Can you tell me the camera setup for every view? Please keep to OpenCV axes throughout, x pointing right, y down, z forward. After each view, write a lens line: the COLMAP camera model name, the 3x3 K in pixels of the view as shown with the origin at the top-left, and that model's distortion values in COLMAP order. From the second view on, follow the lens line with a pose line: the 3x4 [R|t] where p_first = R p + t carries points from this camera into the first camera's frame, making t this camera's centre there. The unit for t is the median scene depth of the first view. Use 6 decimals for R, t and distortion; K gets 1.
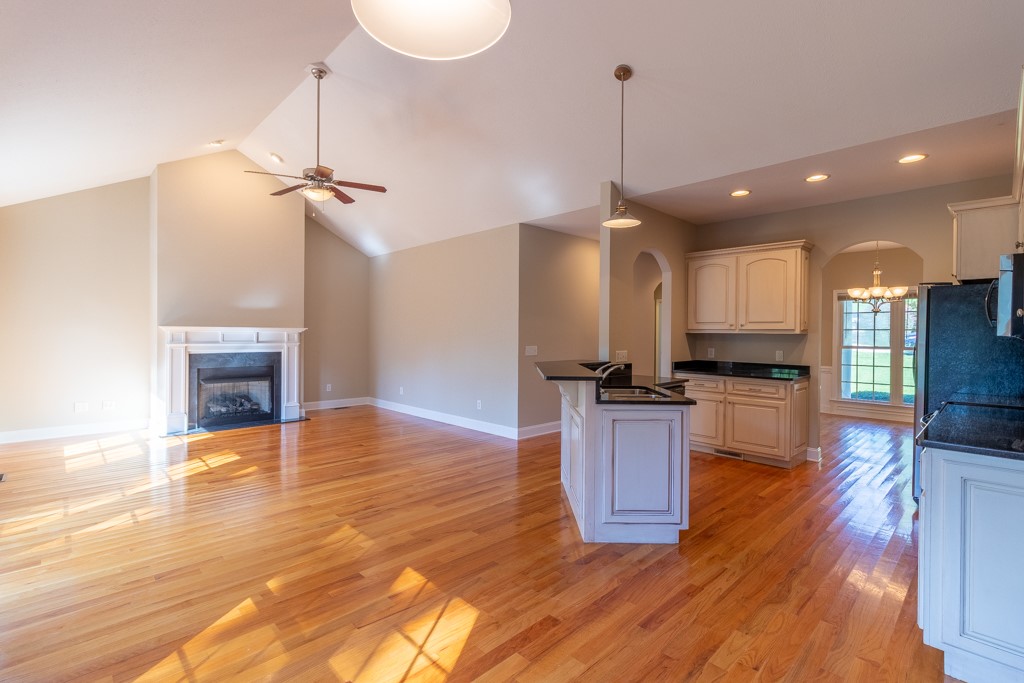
lens RADIAL K [[472.9, 0, 508.1], [0, 472.9, 337.6], [0, 0, 1]] dist [0.000557, -0.000239]
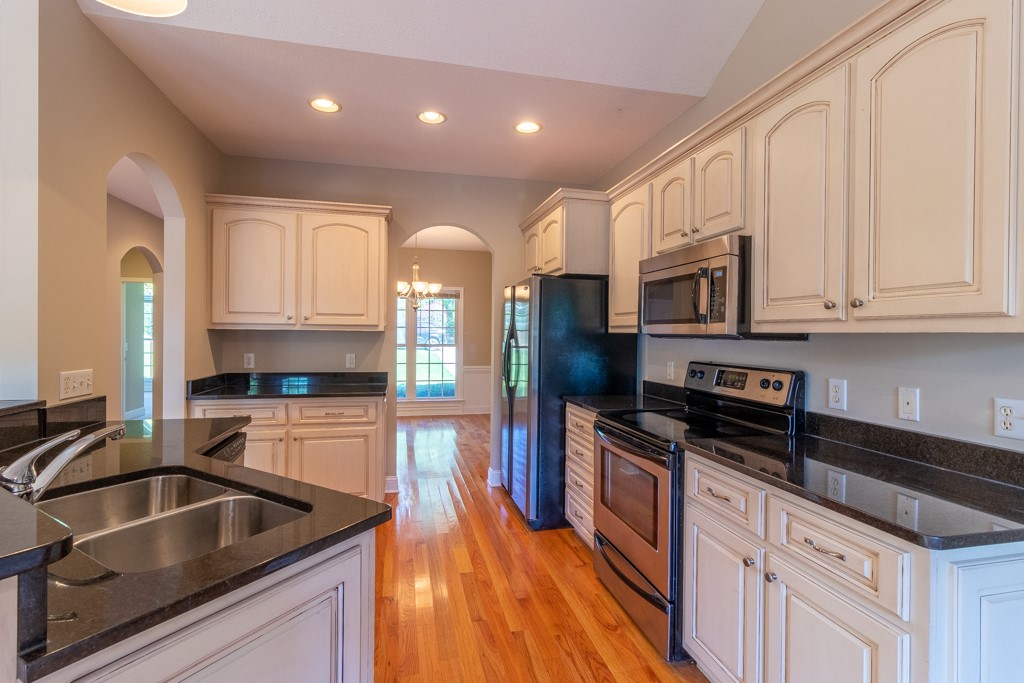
lens RADIAL K [[472.9, 0, 508.1], [0, 472.9, 337.6], [0, 0, 1]] dist [0.000557, -0.000239]
pose [[0.515992, -0.009731, 0.856538, 0.065362], [0.003429, 0.999951, 0.009295, -0.003570], [-0.856587, -0.001859, 0.516000, 0.388978]]
